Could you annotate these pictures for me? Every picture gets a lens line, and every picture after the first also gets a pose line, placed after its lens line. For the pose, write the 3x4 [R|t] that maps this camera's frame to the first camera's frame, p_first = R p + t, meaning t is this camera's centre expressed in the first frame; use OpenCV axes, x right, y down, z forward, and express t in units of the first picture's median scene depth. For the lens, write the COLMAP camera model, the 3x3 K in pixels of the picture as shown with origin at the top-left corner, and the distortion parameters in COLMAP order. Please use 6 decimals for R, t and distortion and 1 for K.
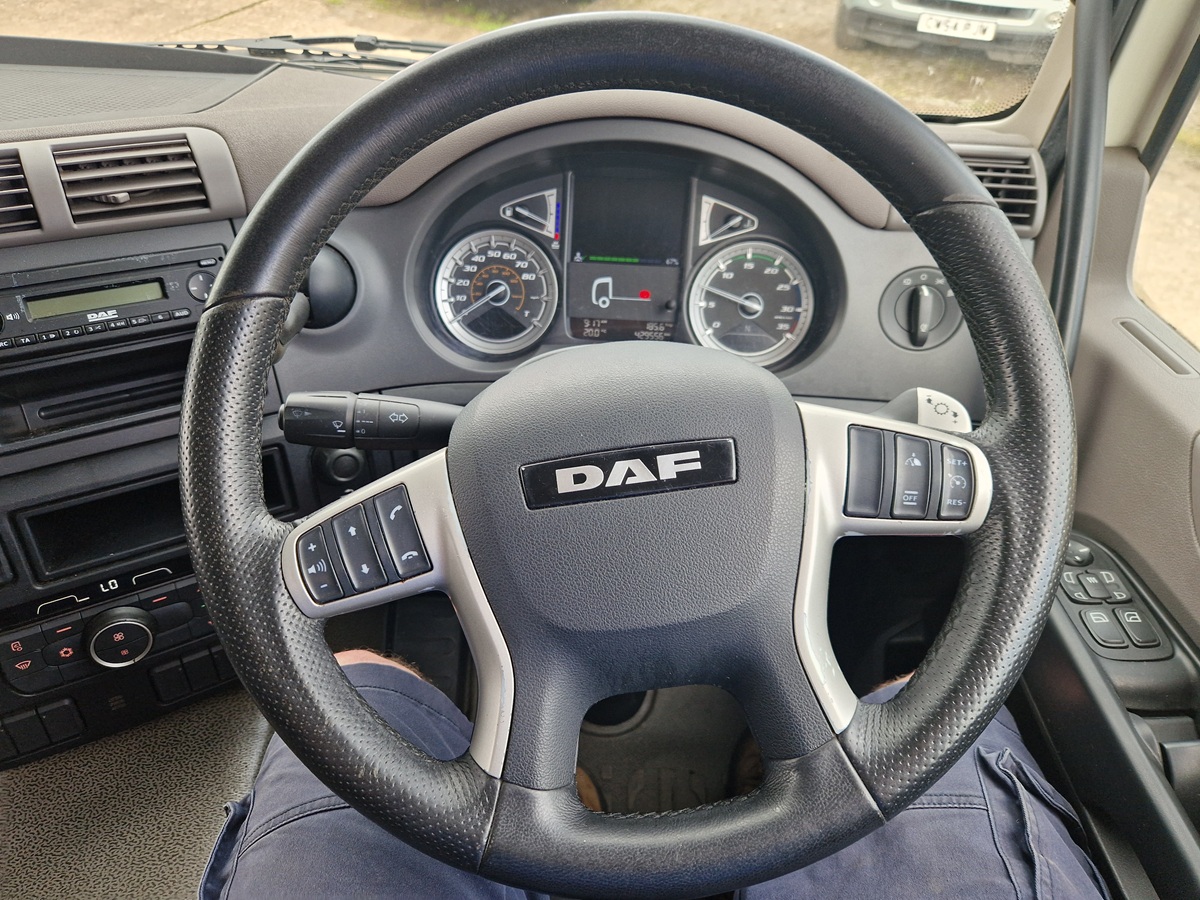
lens RADIAL K [[799.1, 0, 596.7], [0, 799.1, 440.0], [0, 0, 1]] dist [0.076324, -0.067292]
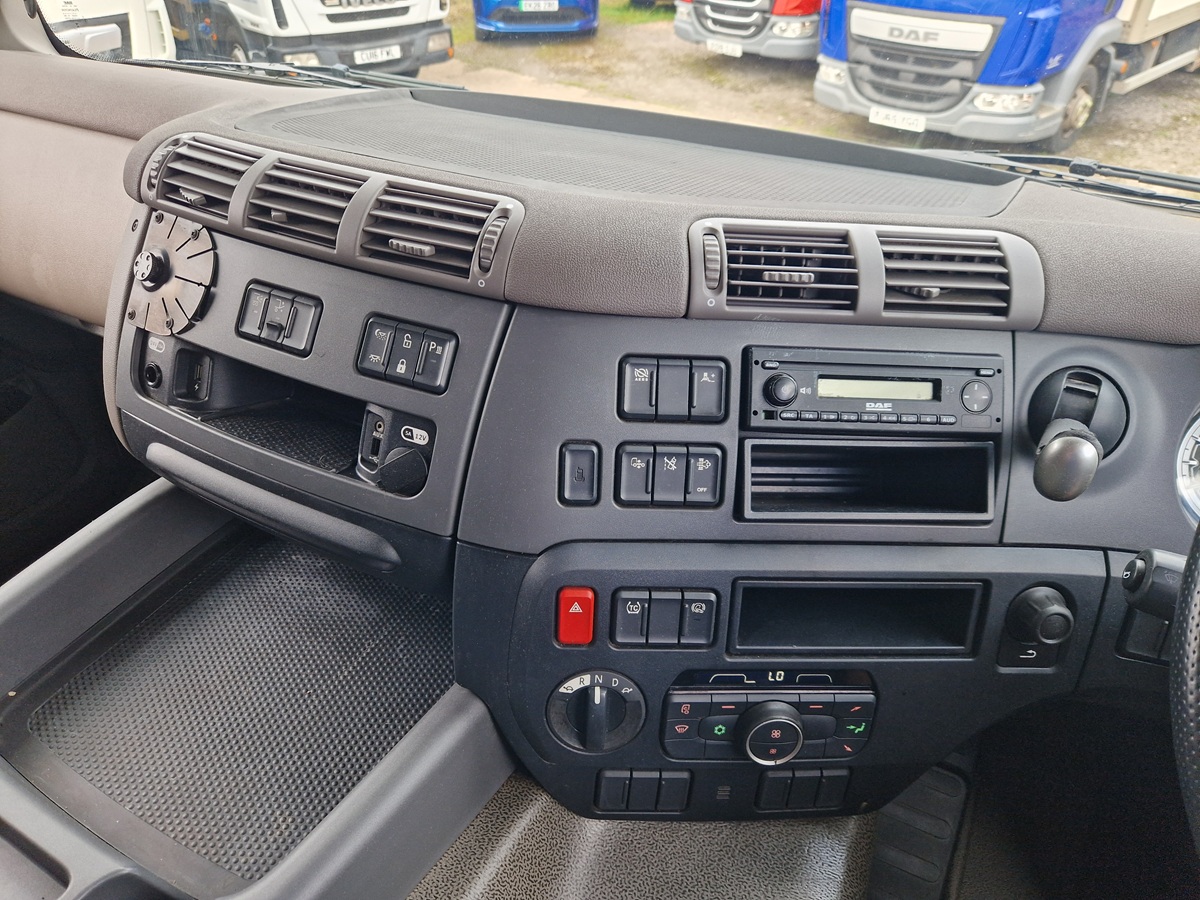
lens RADIAL K [[820.7, 0, 599.2], [0, 820.7, 475.1], [0, 0, 1]] dist [0.044113, -0.039834]
pose [[0.906105, 0.242396, -0.346724, -0.445057], [-0.276857, 0.959462, -0.052755, 0.054068], [0.319881, 0.143794, 0.936482, -0.000201]]
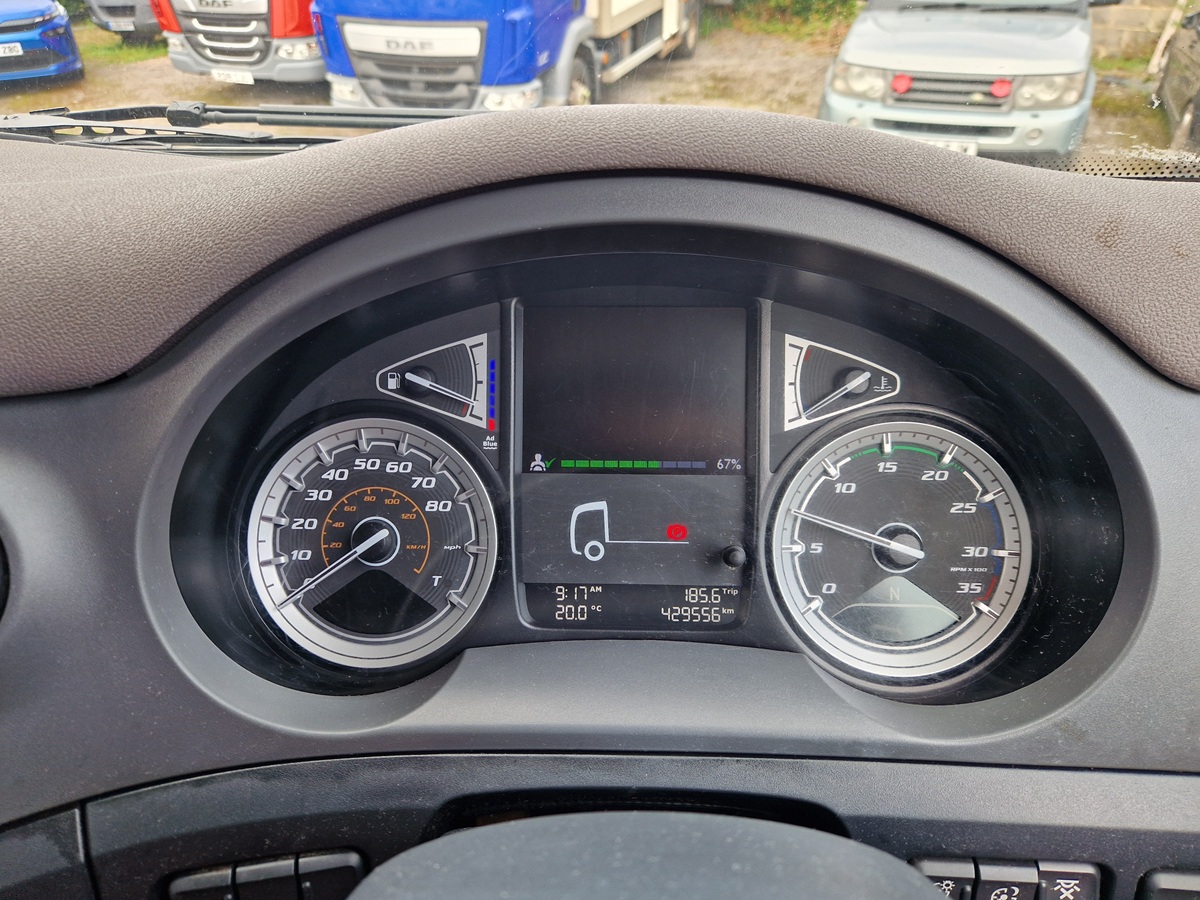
lens RADIAL K [[795.3, 0, 596.0], [0, 795.3, 449.5], [0, 0, 1]] dist [0.083563, -0.067692]
pose [[0.998964, -0.044677, 0.008677, 0.008931], [0.045452, 0.989173, -0.139537, -0.166855], [-0.002349, 0.139786, 0.990179, 0.514997]]
